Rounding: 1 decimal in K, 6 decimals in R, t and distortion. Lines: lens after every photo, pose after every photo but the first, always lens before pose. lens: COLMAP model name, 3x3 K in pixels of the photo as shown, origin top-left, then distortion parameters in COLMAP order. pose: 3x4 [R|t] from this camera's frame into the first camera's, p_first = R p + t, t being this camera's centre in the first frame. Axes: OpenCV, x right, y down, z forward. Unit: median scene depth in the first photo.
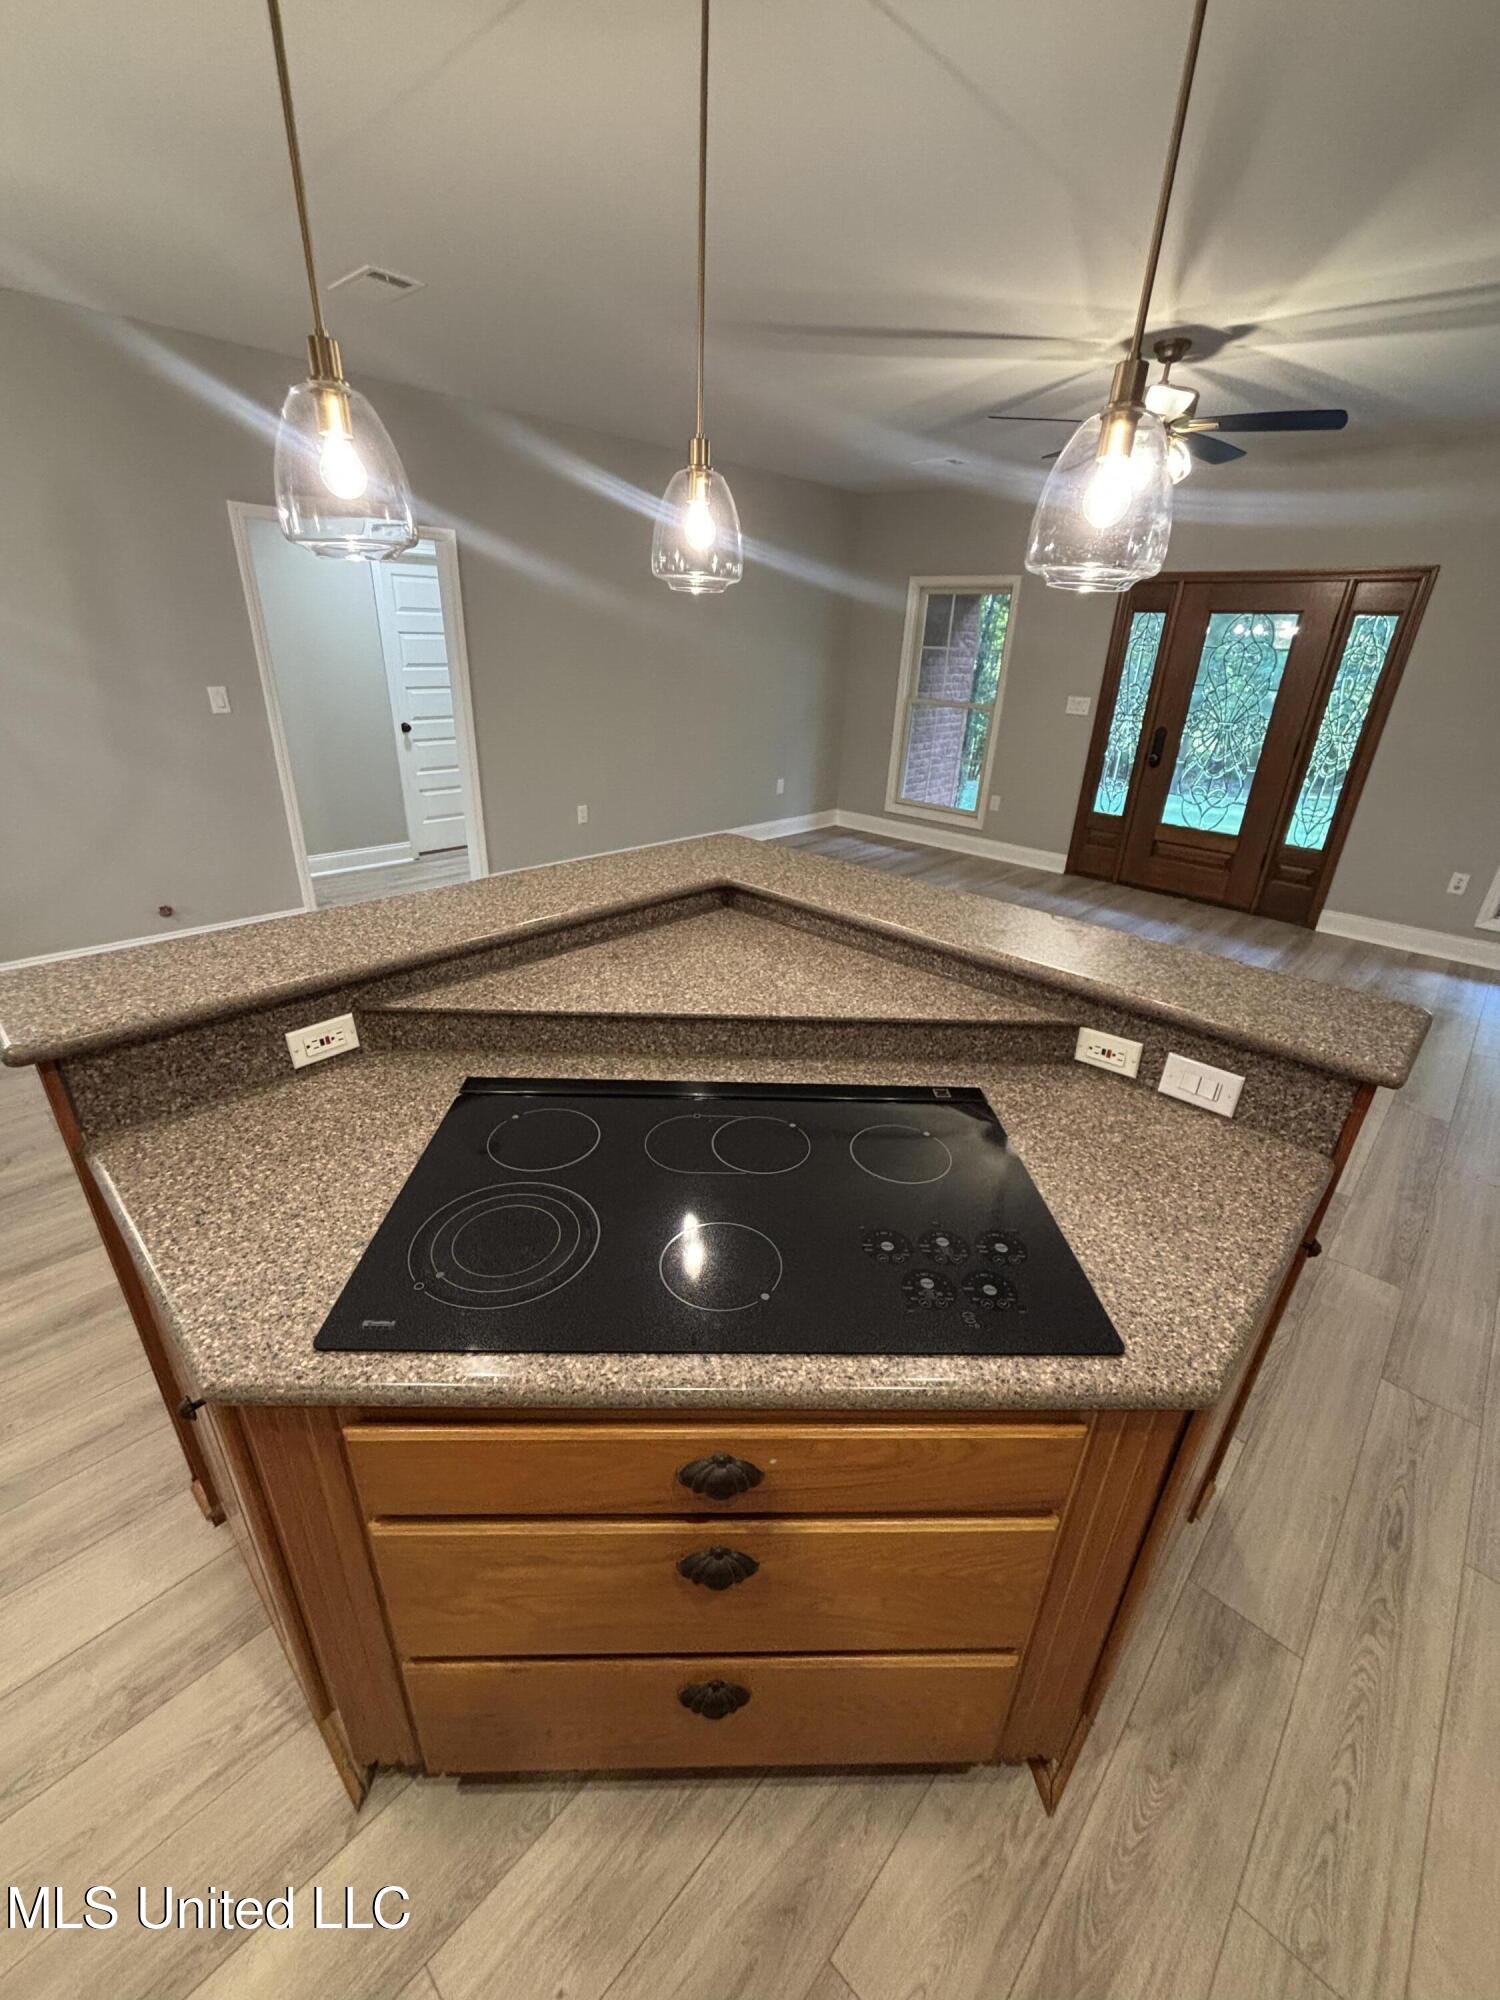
lens RADIAL K [[807.9, 0, 747.0], [0, 807.9, 1003.4], [0, 0, 1]] dist [0.000966, 0.000210]
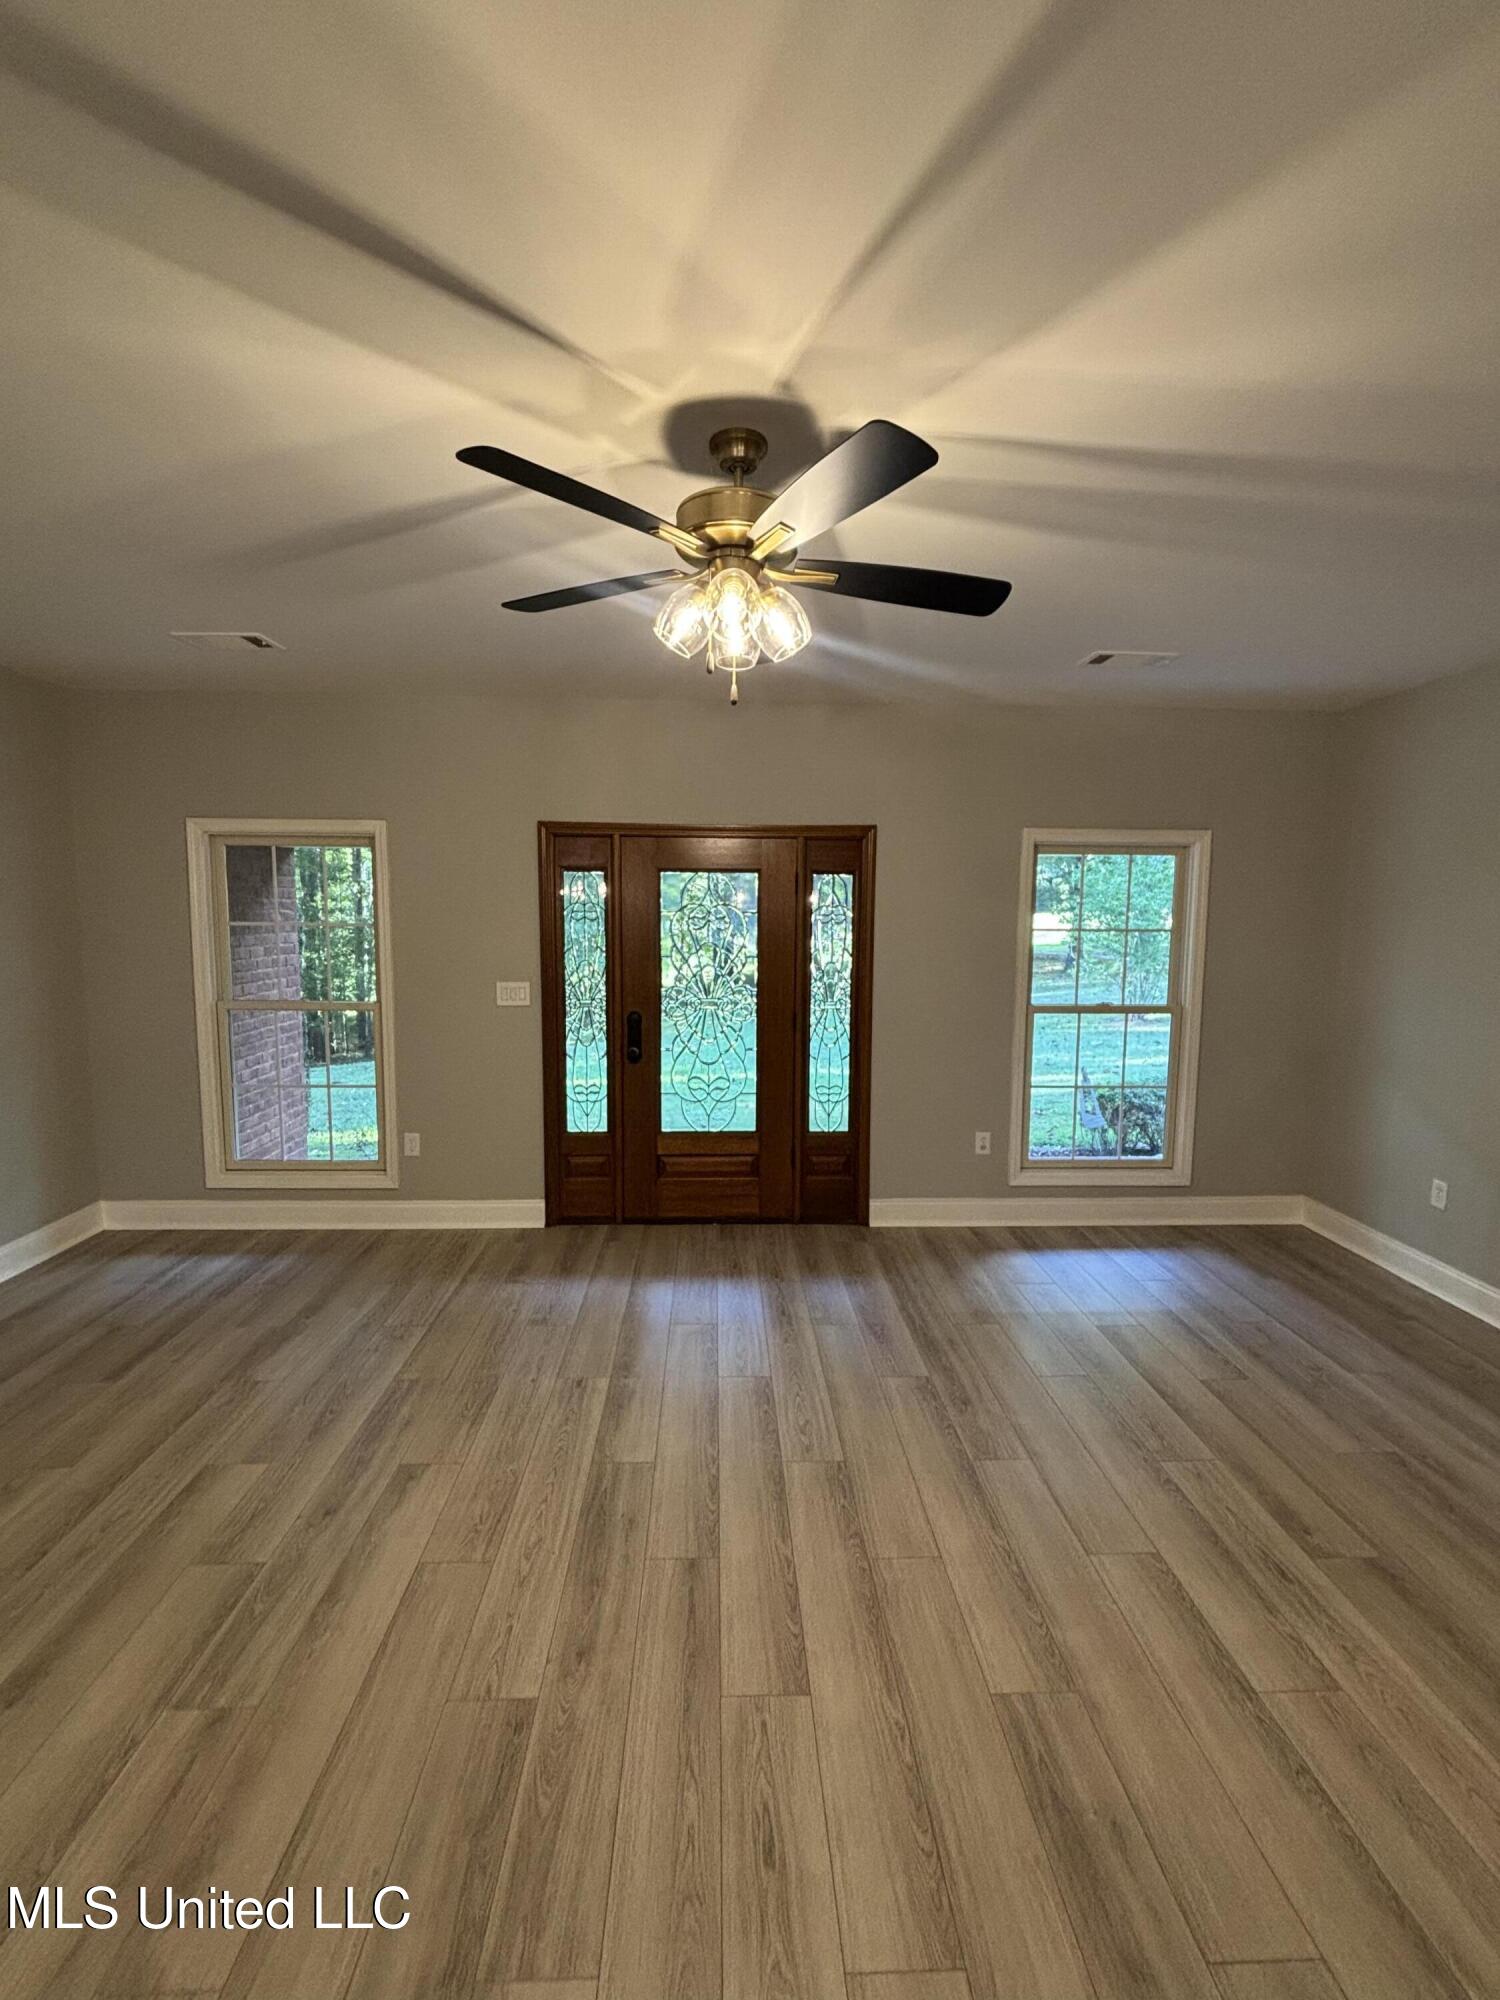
lens RADIAL K [[850.1, 0, 745.8], [0, 850.1, 1006.1], [0, 0, 1]] dist [0.001027, -0.000021]
pose [[0.695268, -0.117303, 0.709114, 0.032313], [0.316442, 0.935786, -0.155464, -0.196711], [-0.645342, 0.332483, 0.687741, 0.401600]]
